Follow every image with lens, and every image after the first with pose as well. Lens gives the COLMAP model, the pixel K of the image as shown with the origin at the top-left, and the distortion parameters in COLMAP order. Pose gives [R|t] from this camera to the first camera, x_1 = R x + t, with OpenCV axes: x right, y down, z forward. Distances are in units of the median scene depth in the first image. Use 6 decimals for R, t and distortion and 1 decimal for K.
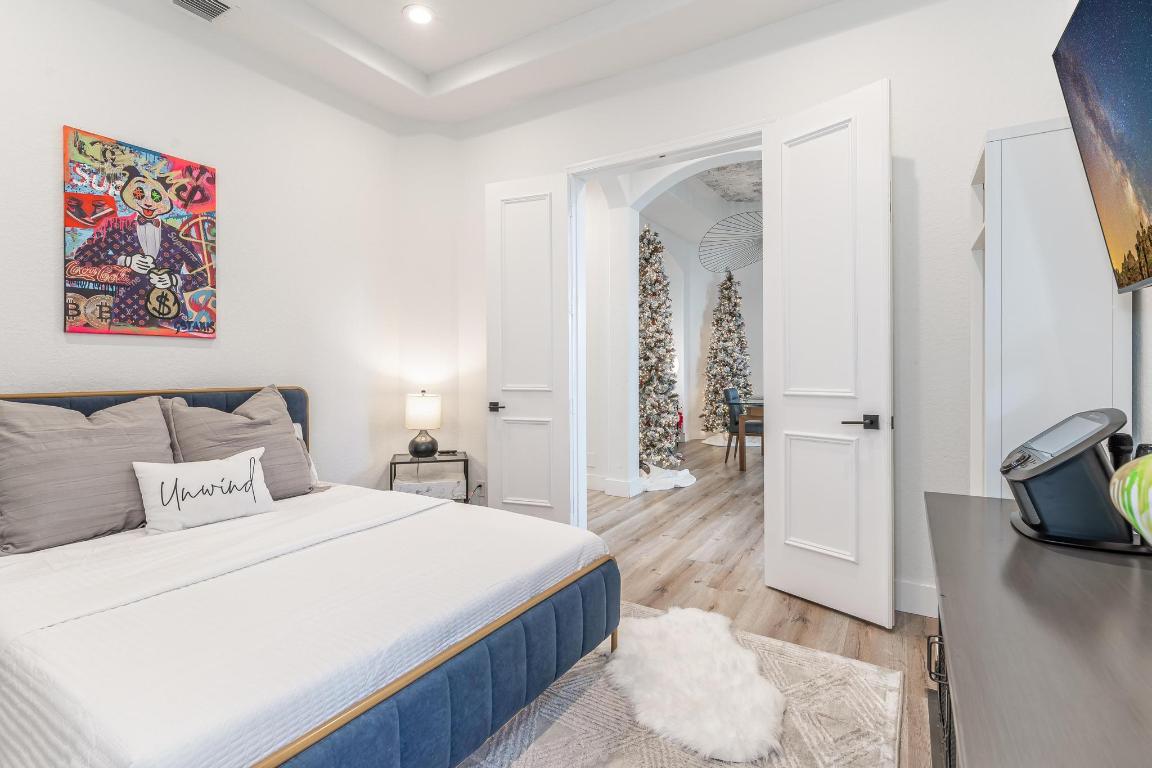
lens RADIAL K [[532.2, 0, 575.6], [0, 532.2, 374.4], [0, 0, 1]] dist [0.001128, 0.000145]
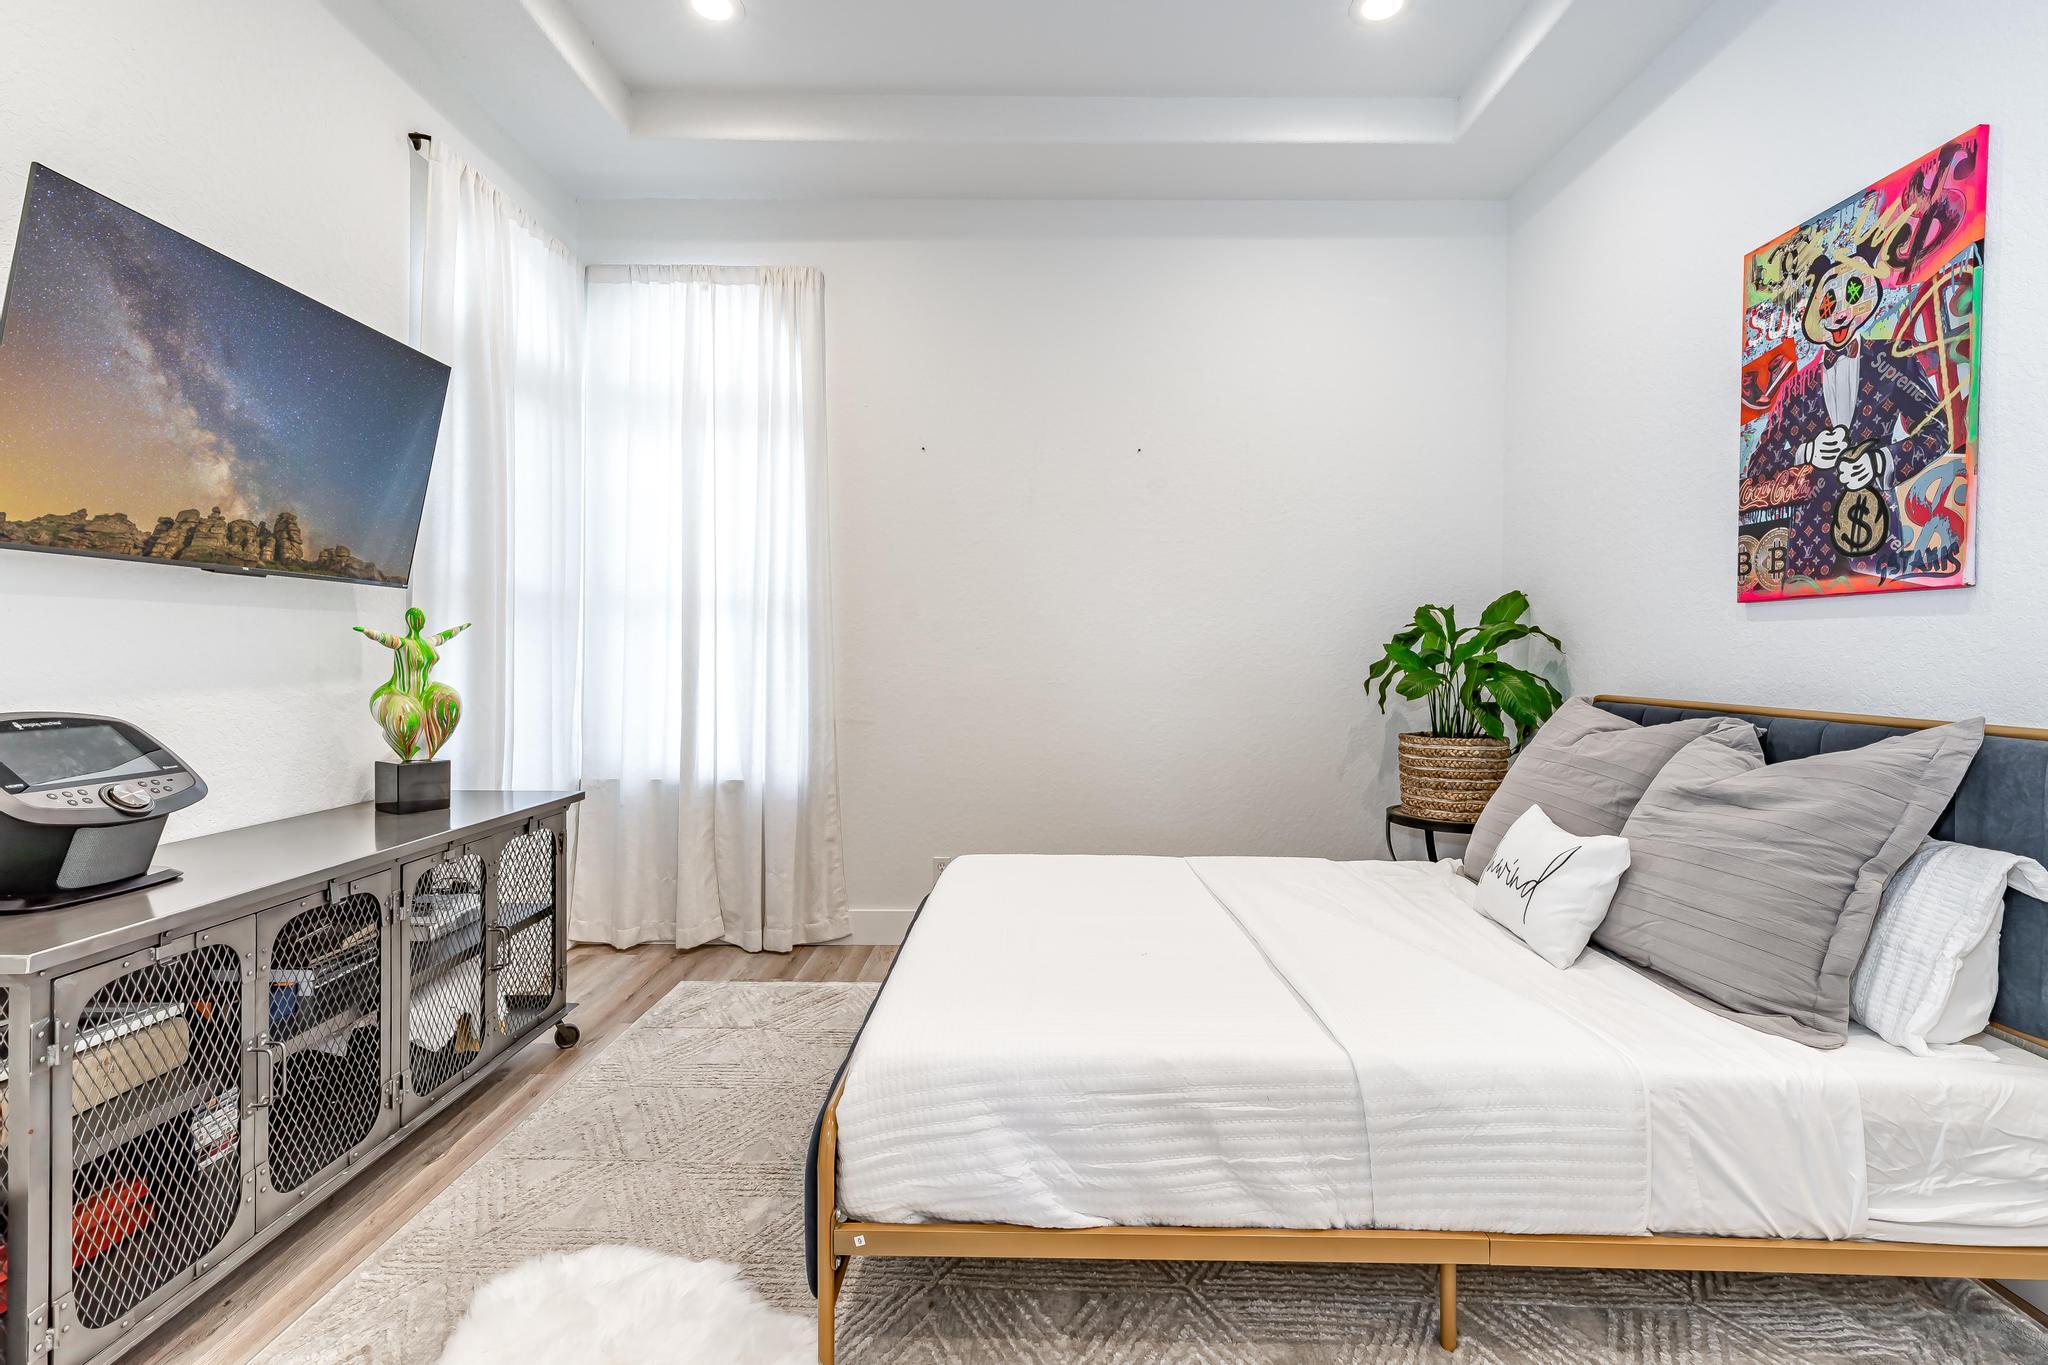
lens RADIAL K [[946.2, 0, 1026.2], [0, 946.2, 667.9], [0, 0, 1]] dist [0.001128, 0.000145]
pose [[-0.859692, 0.008465, -0.510742, 0.249482], [-0.007147, 0.999565, 0.028598, -0.027267], [0.510763, 0.028236, -0.859258, 1.353967]]
